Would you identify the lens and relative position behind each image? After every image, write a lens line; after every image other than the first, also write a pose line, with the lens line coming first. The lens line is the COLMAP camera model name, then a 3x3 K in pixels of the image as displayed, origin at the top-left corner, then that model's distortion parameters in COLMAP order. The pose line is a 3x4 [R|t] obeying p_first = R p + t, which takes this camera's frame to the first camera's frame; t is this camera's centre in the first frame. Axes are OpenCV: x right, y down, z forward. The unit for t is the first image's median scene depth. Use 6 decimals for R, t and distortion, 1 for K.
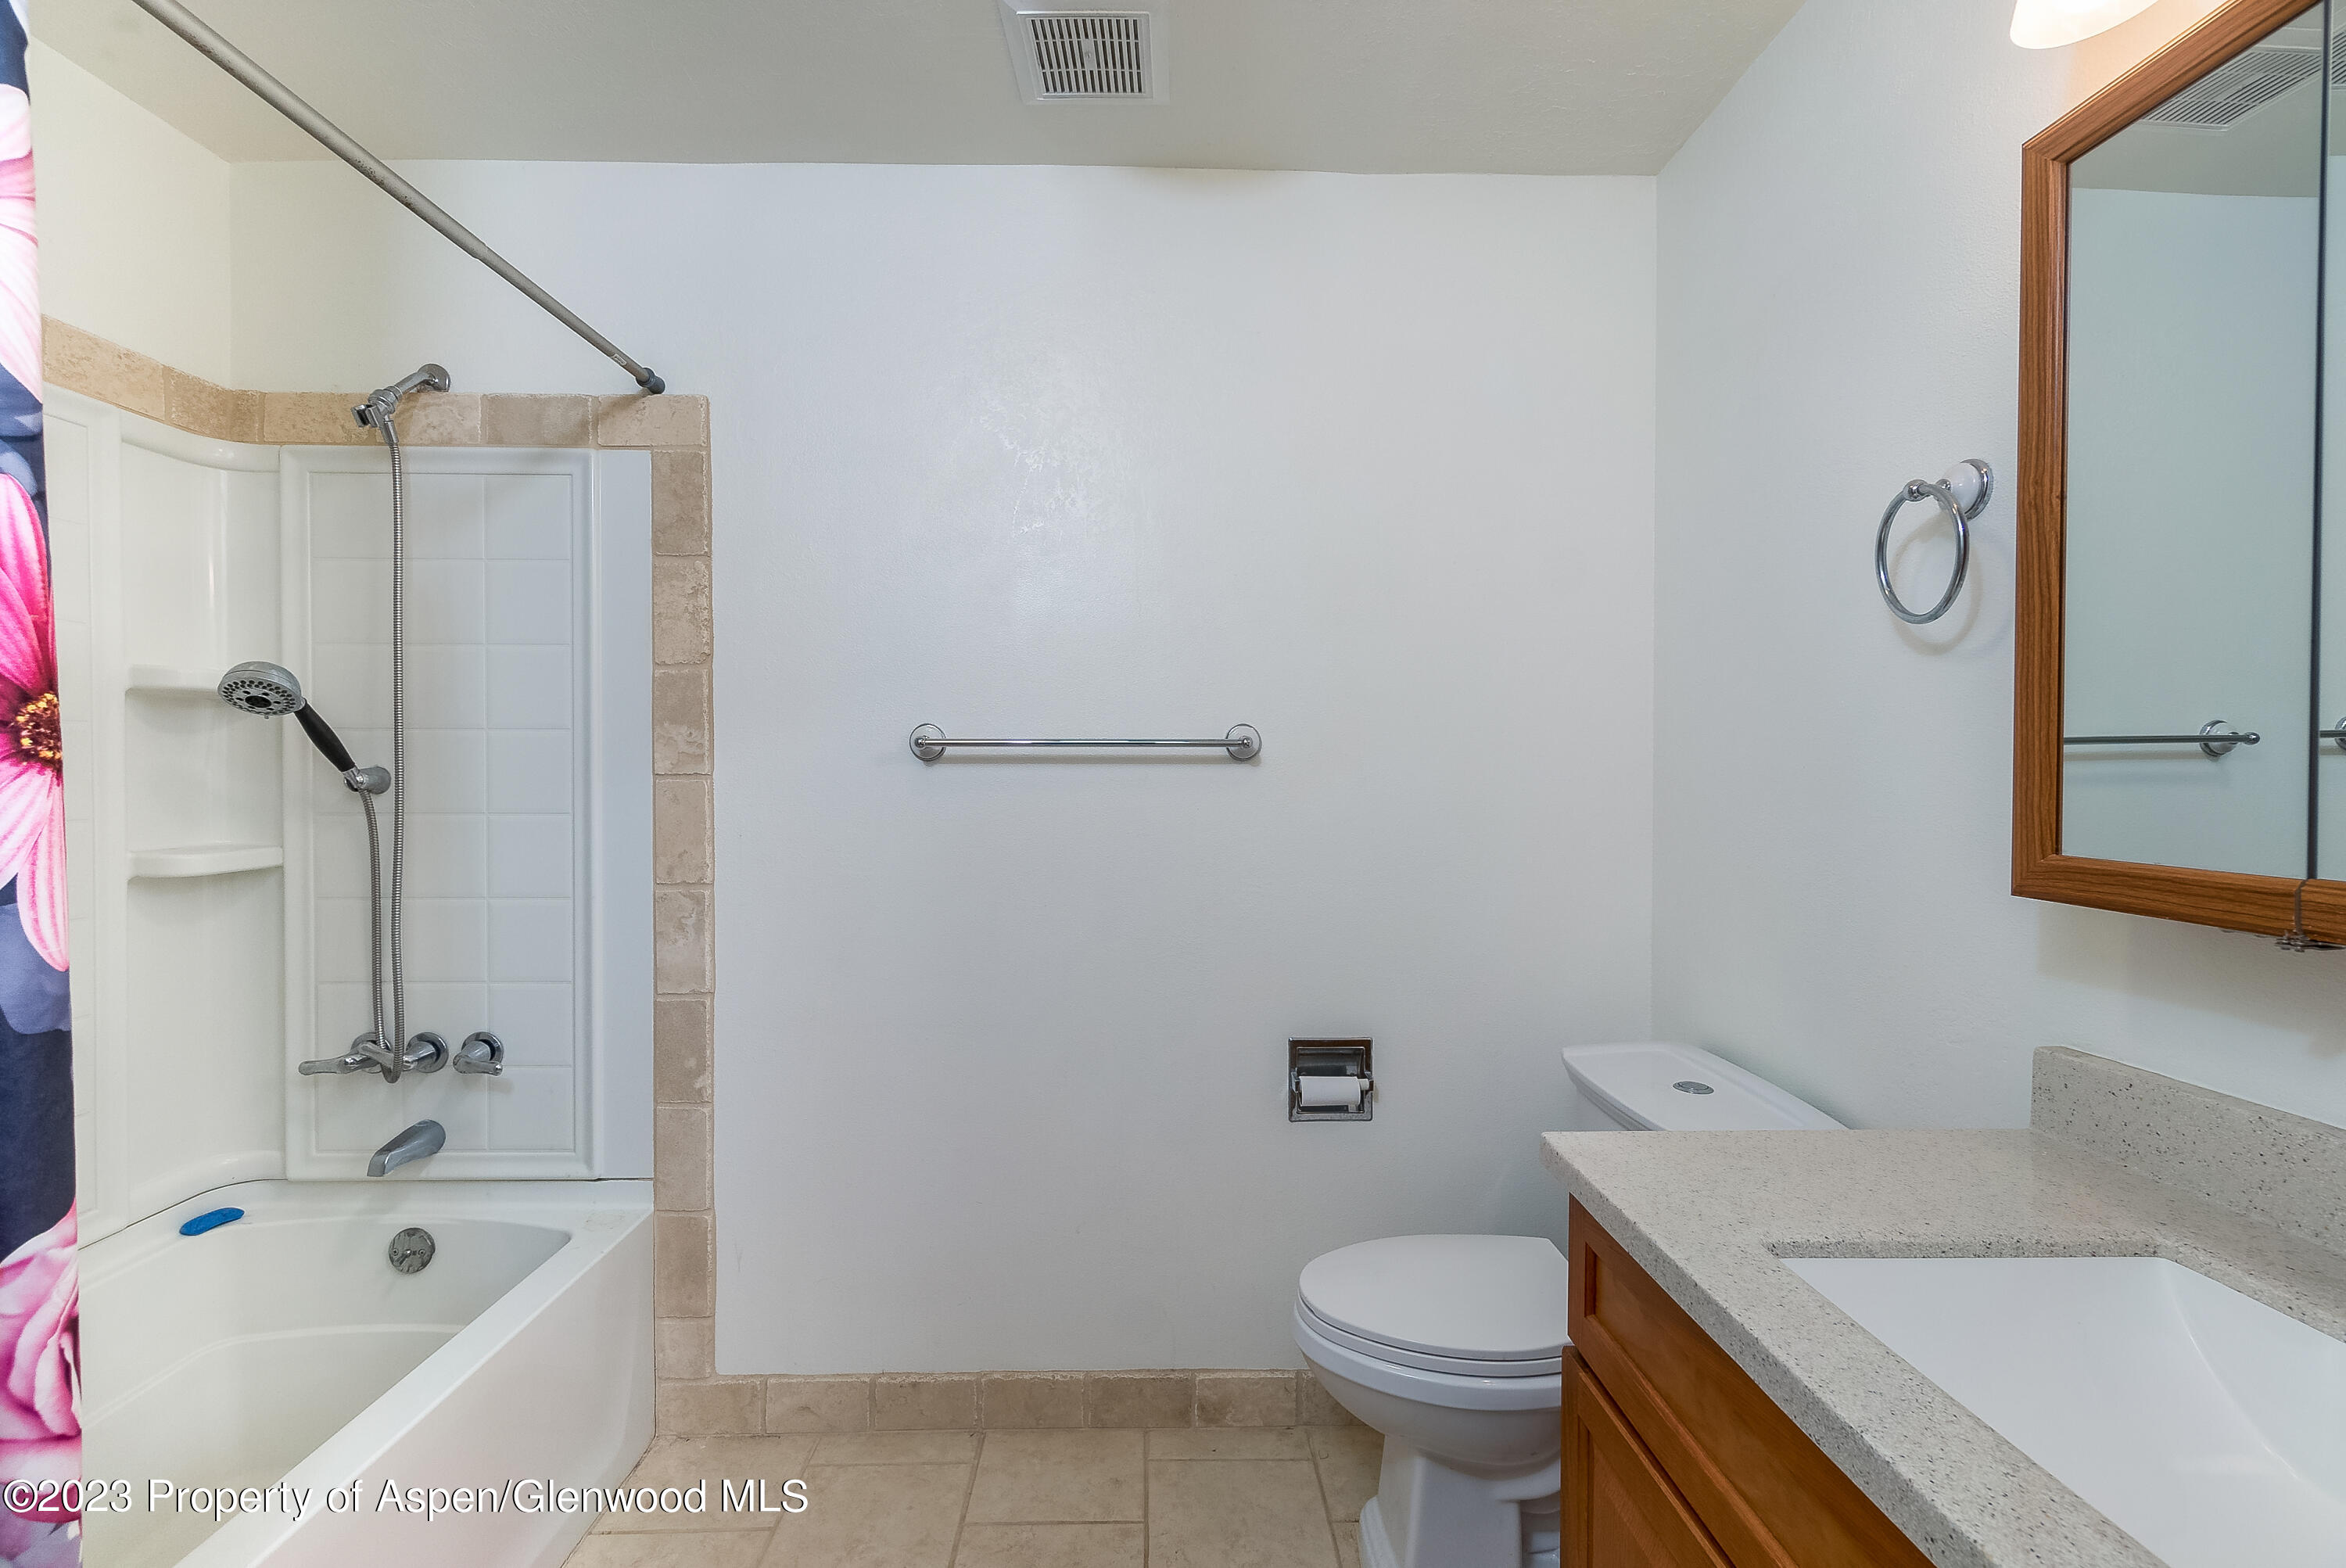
lens RADIAL K [[1036.9, 0, 1173.0], [0, 1036.9, 784.0], [0, 0, 1]] dist [-0.001384, 0.000423]
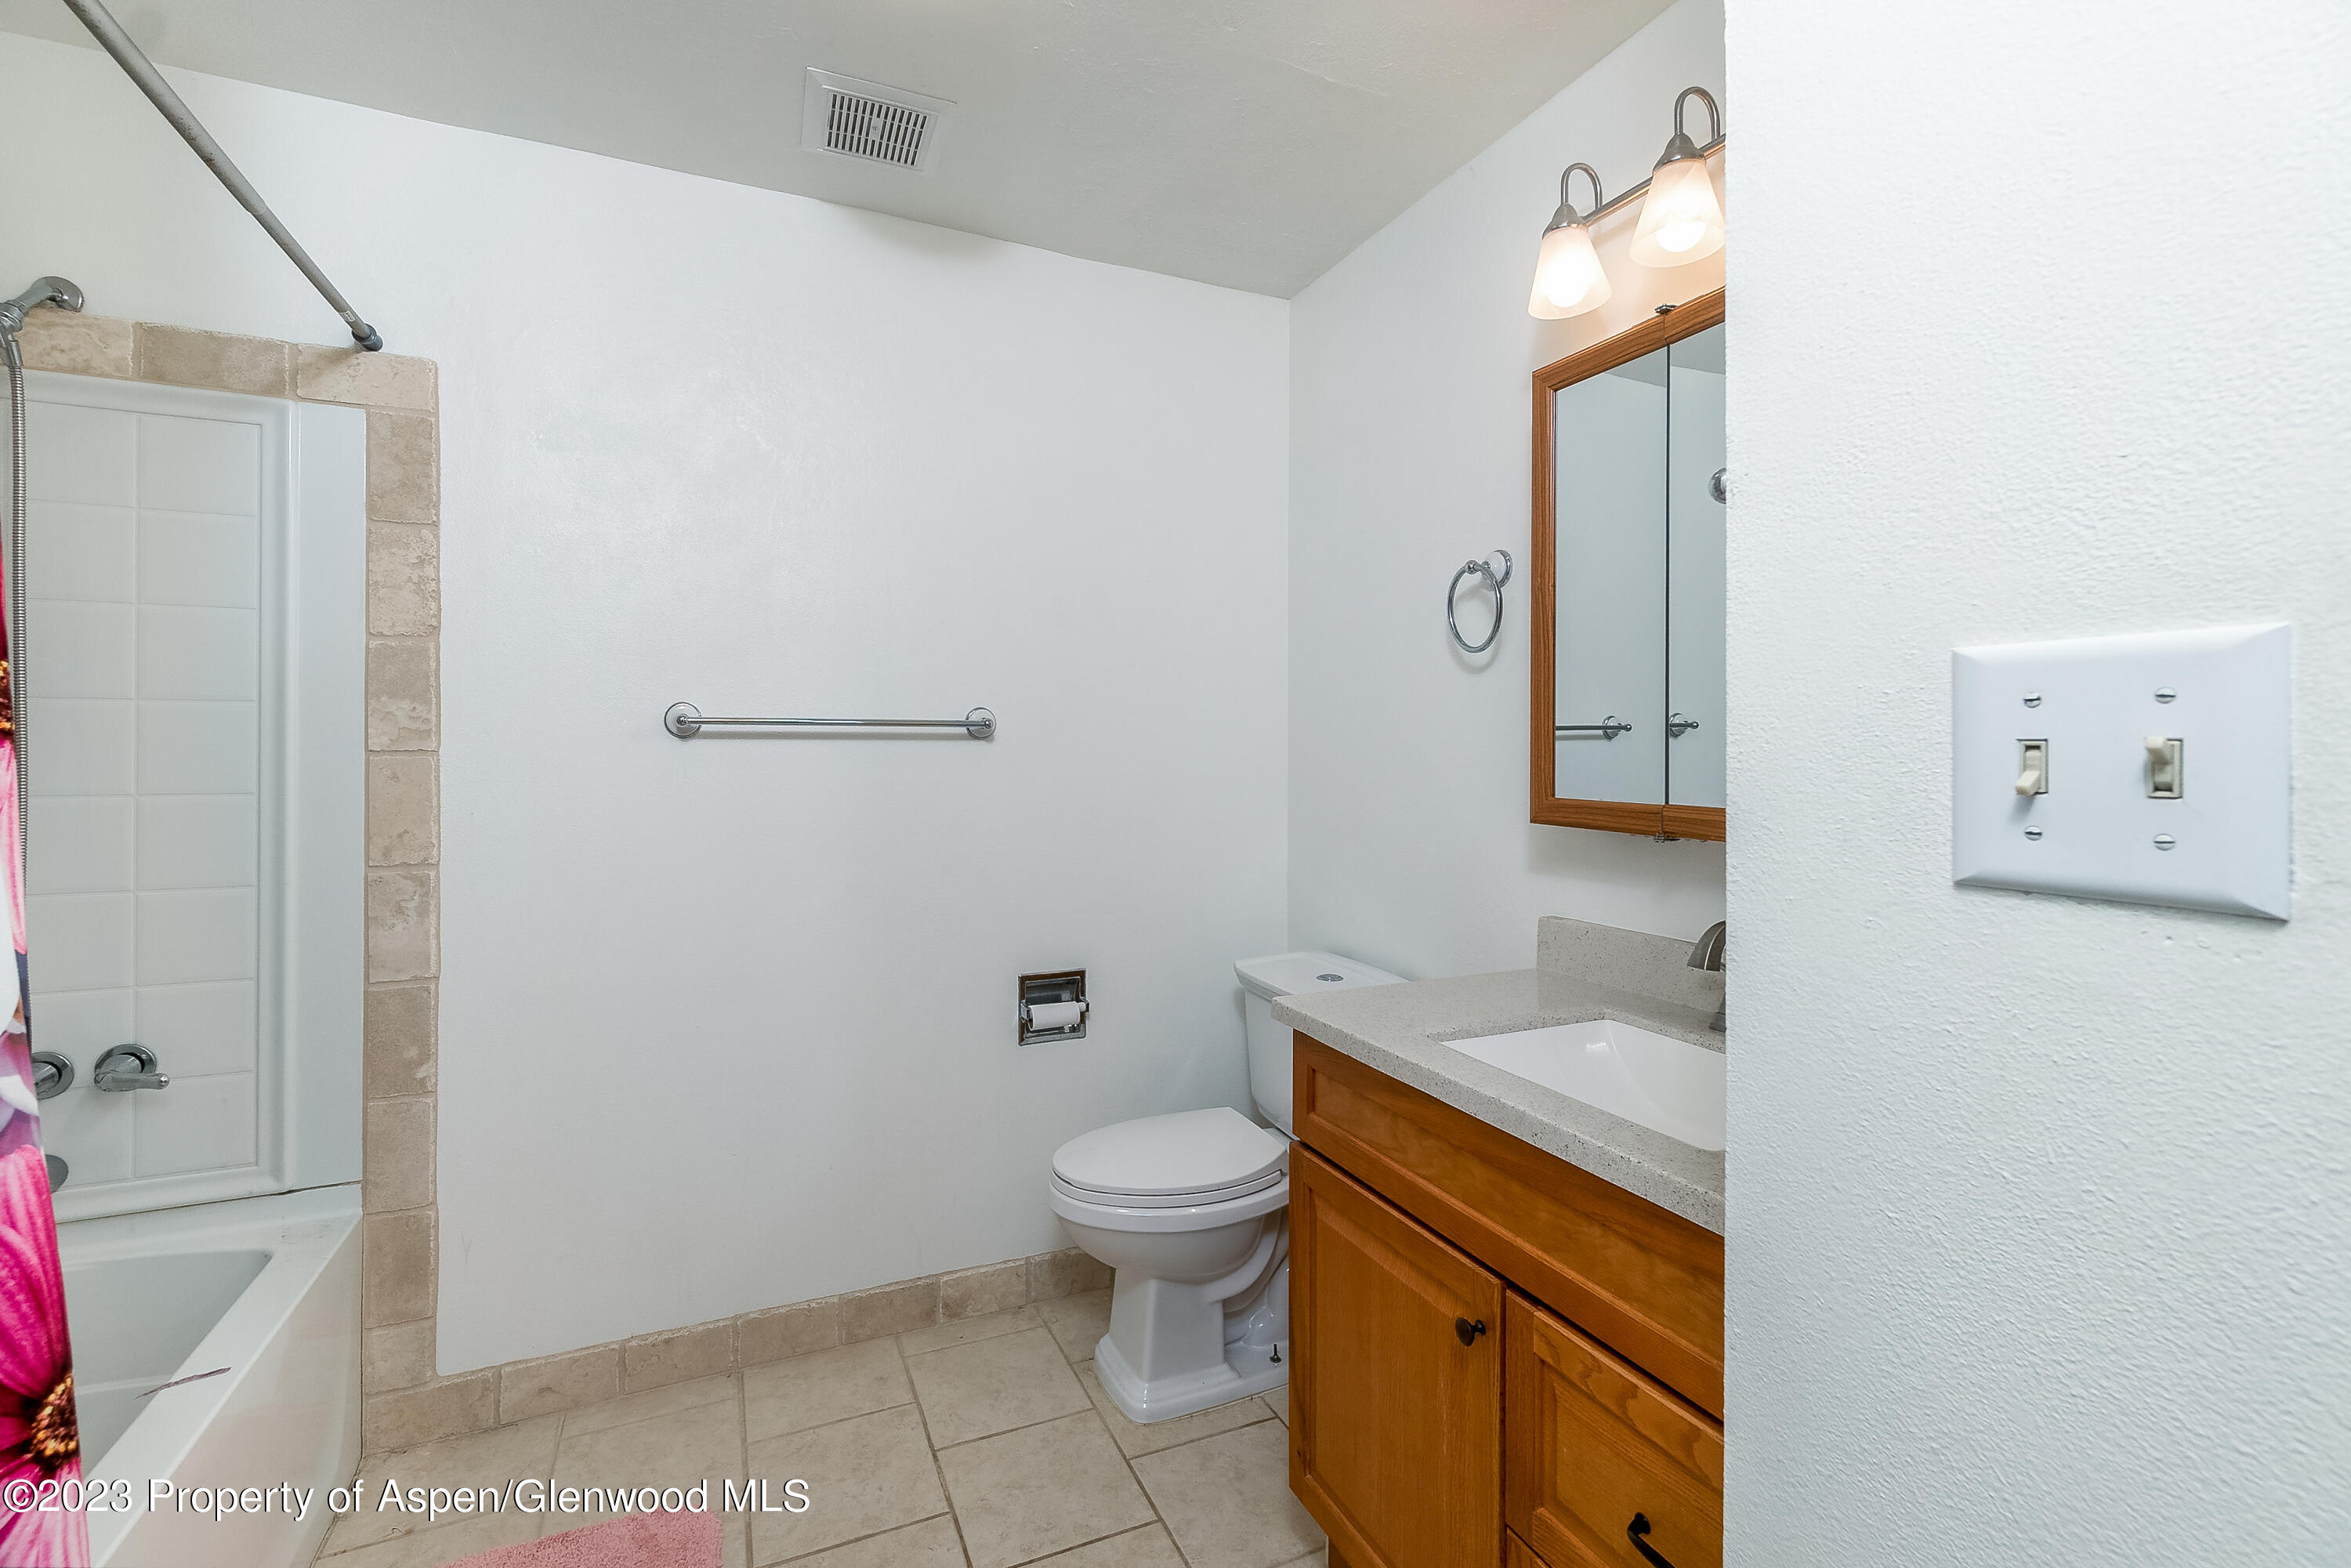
lens RADIAL K [[1032.0, 0, 1176.1], [0, 1032.0, 749.1], [0, 0, 1]] dist [0.001487, 0.000329]
pose [[0.919129, 0.000429, 0.393957, -0.193558], [0.004616, 0.999919, -0.011858, 0.003815], [-0.393930, 0.012717, 0.919052, -0.157596]]
